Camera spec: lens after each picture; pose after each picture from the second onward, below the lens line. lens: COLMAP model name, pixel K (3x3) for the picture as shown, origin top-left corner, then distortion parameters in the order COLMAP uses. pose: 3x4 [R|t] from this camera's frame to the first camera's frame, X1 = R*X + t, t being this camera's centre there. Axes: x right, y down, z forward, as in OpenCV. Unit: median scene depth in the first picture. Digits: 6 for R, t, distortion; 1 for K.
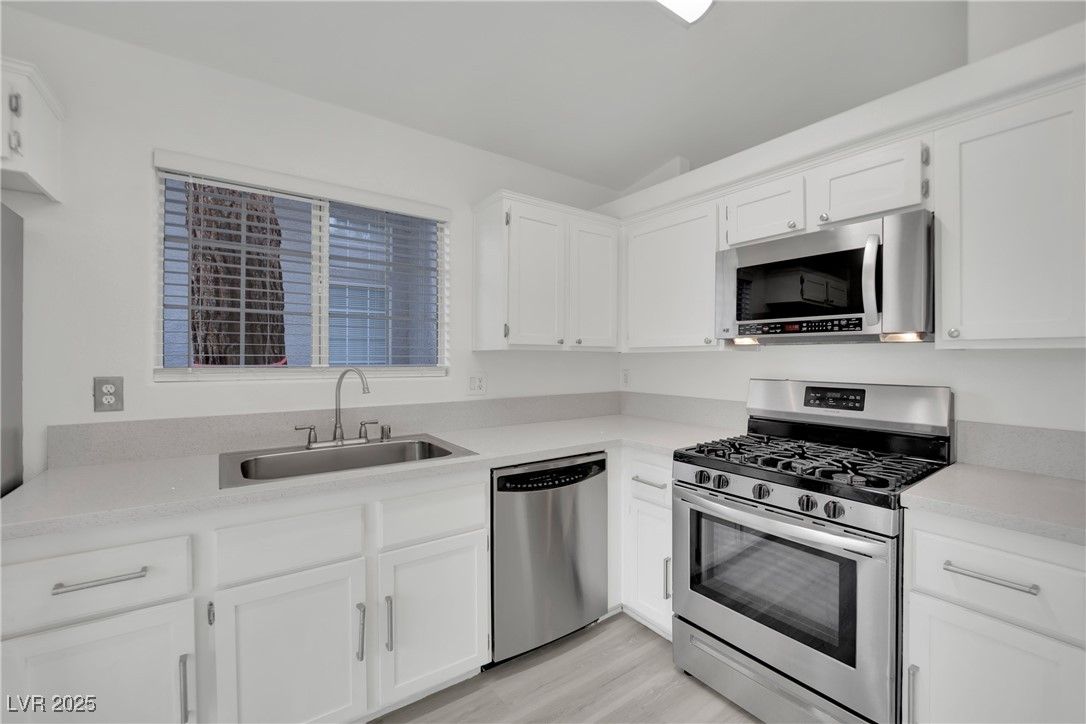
lens RADIAL K [[449.5, 0, 526.0], [0, 449.5, 355.6], [0, 0, 1]] dist [-0.020125, -0.001456]
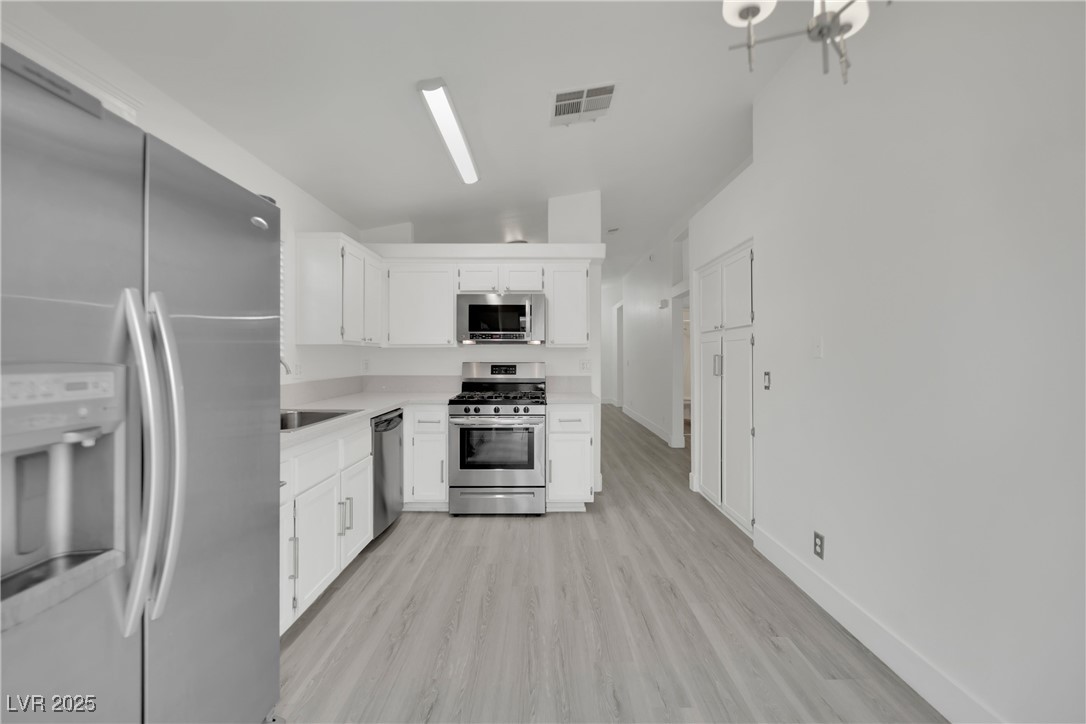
lens RADIAL K [[449.5, 0, 544.1], [0, 449.5, 353.1], [0, 0, 1]] dist [-0.020125, -0.001456]
pose [[0.566804, 0.002155, 0.823850, -1.006800], [-0.002036, 0.999997, -0.001215, 0.018519], [-0.823850, -0.000989, 0.566807, -0.399324]]
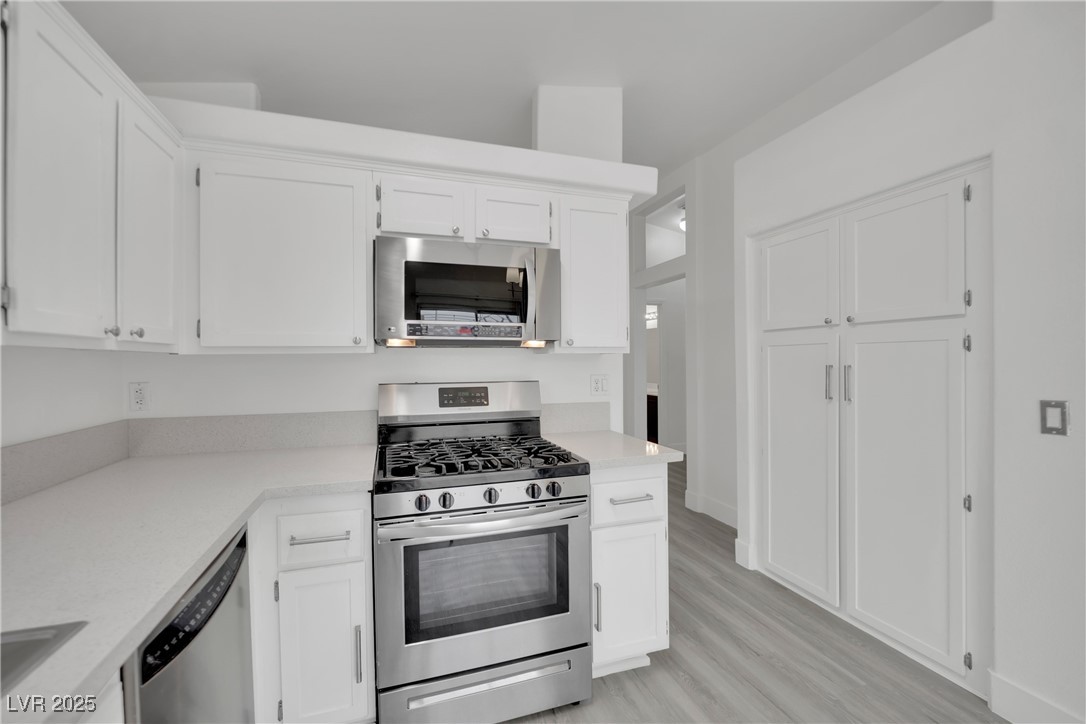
lens RADIAL K [[449.5, 0, 547.7], [0, 449.5, 362.0], [0, 0, 1]] dist [-0.020125, -0.001456]
pose [[0.266893, -0.009429, 0.963680, -0.334186], [0.001267, 0.999955, 0.009432, -0.000828], [-0.963725, -0.001296, 0.266893, 0.514790]]
